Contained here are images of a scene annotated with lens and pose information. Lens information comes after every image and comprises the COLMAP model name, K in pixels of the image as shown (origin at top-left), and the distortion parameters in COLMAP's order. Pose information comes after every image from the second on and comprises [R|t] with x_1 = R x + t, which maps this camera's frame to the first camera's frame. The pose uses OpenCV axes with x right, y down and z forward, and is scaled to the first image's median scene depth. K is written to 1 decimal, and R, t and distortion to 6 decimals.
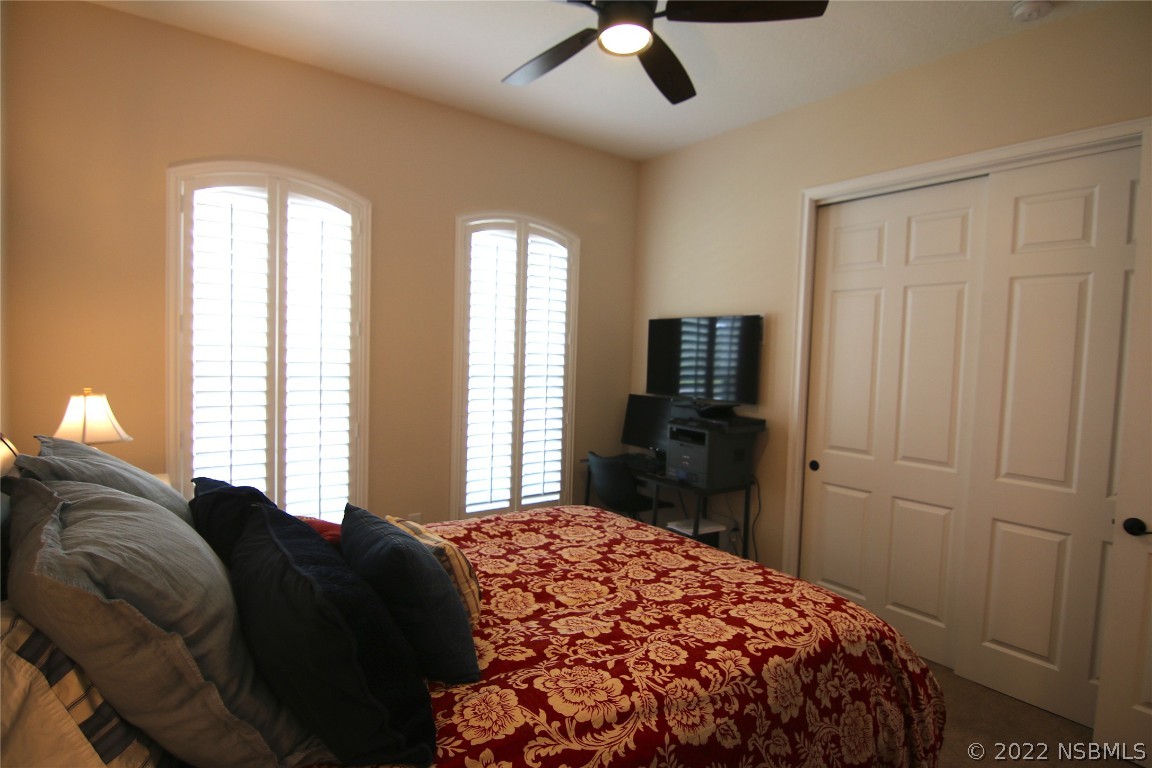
lens RADIAL K [[583.6, 0, 571.6], [0, 583.6, 384.2], [0, 0, 1]] dist [-0.002054, -0.012718]
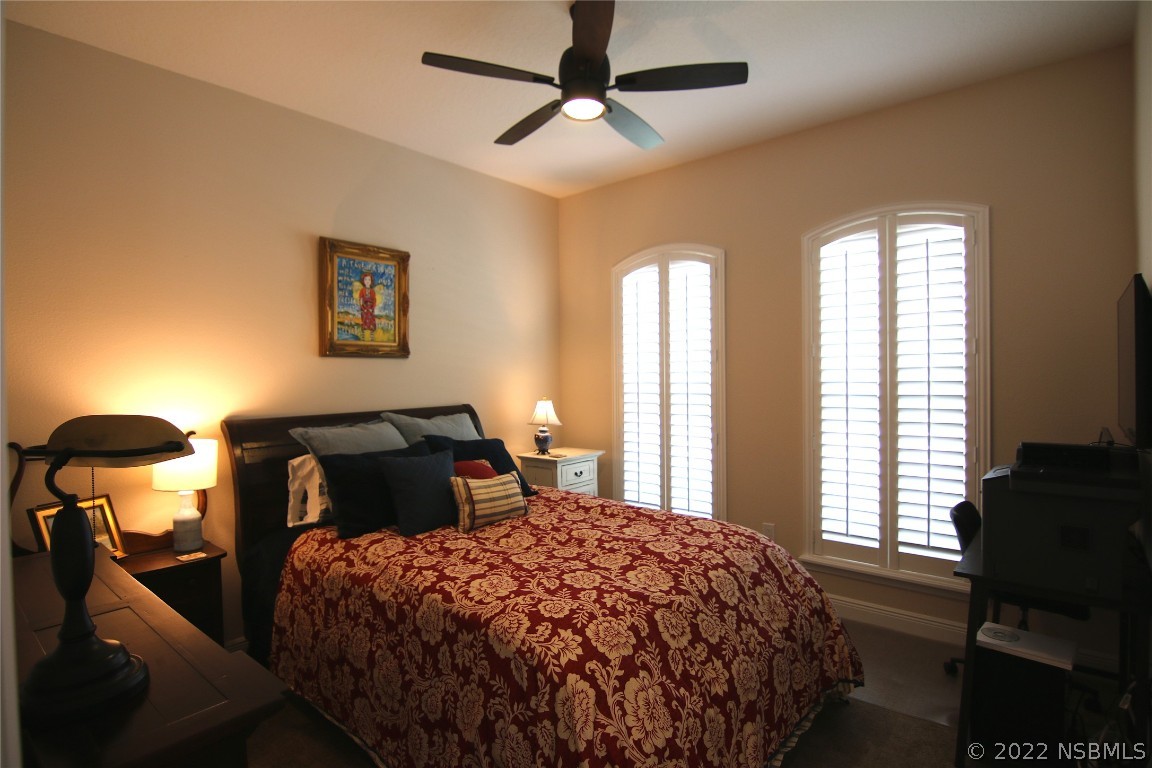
lens RADIAL K [[583.6, 0, 571.6], [0, 583.6, 384.2], [0, 0, 1]] dist [-0.002054, -0.012718]
pose [[0.213352, -0.018667, -0.976797, 1.141207], [-0.033163, 0.999103, -0.026337, 0.012551], [0.976412, 0.038013, 0.212542, 0.665193]]
